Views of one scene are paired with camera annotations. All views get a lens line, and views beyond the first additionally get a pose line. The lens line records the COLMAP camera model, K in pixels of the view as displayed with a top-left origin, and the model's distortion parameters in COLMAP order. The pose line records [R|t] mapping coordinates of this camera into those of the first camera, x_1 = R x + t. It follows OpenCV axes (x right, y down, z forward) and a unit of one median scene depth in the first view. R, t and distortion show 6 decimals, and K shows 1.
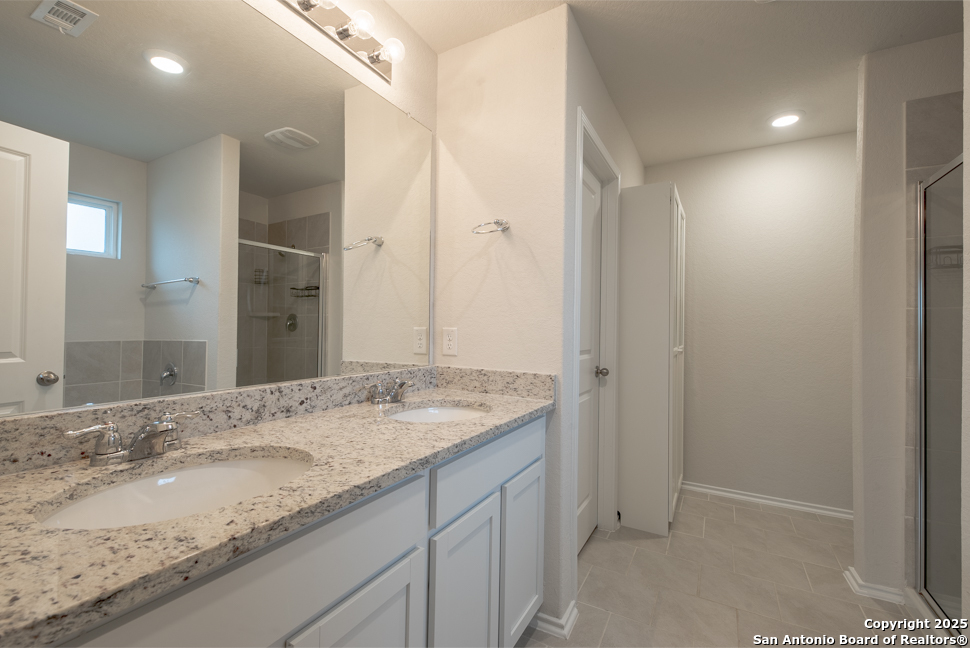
lens RADIAL K [[403.6, 0, 477.9], [0, 403.6, 325.0], [0, 0, 1]] dist [0.010261, -0.004092]
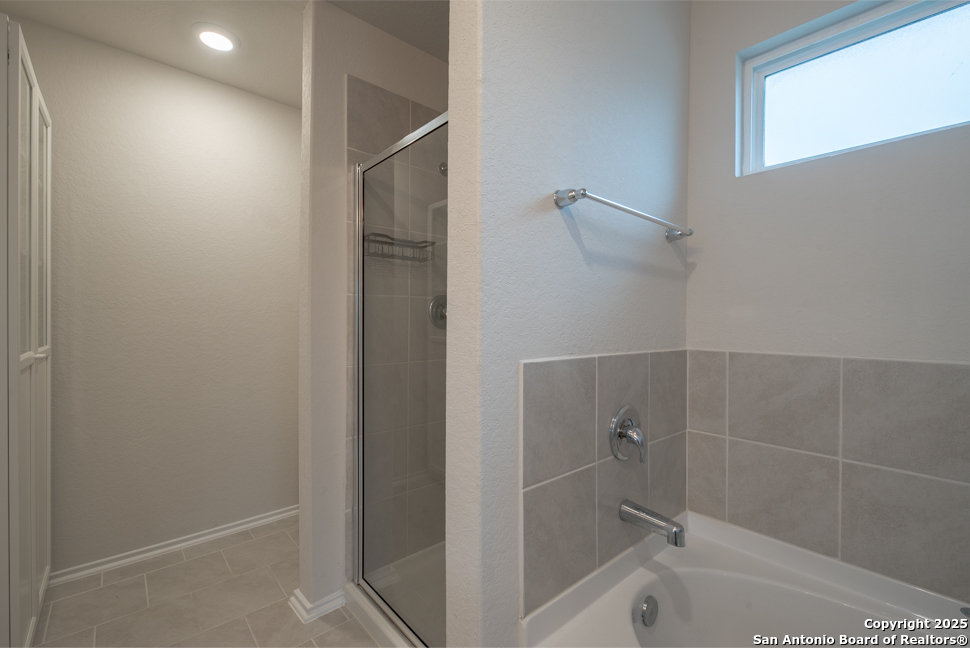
lens RADIAL K [[403.6, 0, 479.3], [0, 403.6, 321.4], [0, 0, 1]] dist [0.010261, -0.004092]
pose [[0.297789, -0.013249, 0.954540, 0.227587], [-0.005429, 0.999864, 0.015572, 0.005805], [-0.954616, -0.009820, 0.297677, 0.398055]]
